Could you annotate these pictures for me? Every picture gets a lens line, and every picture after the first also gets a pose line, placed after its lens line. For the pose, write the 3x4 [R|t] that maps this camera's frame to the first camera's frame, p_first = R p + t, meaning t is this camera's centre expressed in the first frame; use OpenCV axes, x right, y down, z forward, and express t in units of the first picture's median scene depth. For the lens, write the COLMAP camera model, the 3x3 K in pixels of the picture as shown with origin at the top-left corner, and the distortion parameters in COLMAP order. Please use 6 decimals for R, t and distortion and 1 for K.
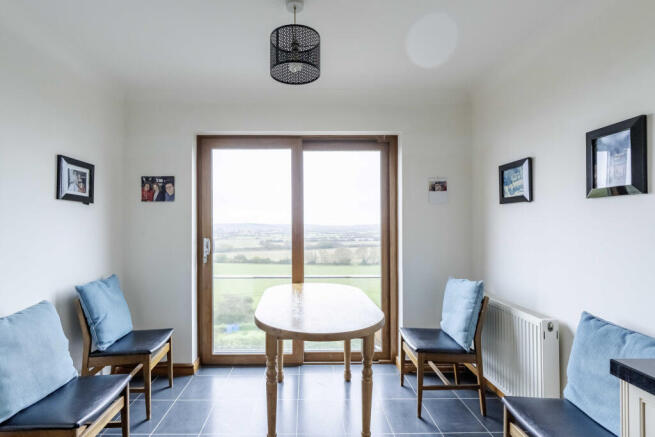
lens RADIAL K [[321.2, 0, 305.2], [0, 321.2, 224.9], [0, 0, 1]] dist [-0.006530, 0.000213]
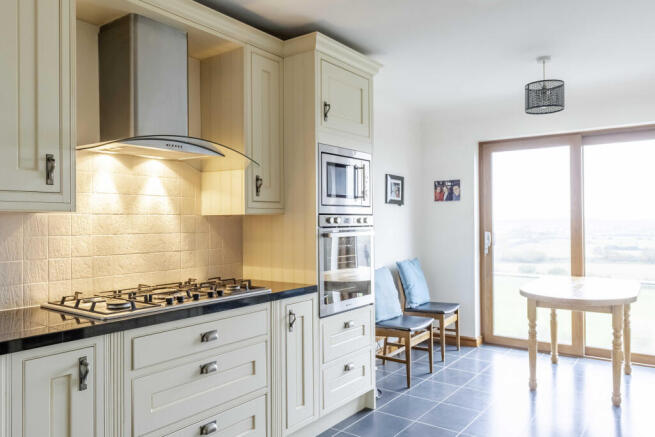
lens RADIAL K [[492.9, 0, 327.9], [0, 492.9, 221.1], [0, 0, 1]] dist [0.006421, -0.008116]
pose [[0.800535, -0.004733, -0.599267, 0.302594], [0.004843, 0.999987, -0.001429, 0.003506], [0.599267, -0.001758, 0.800548, -0.775847]]
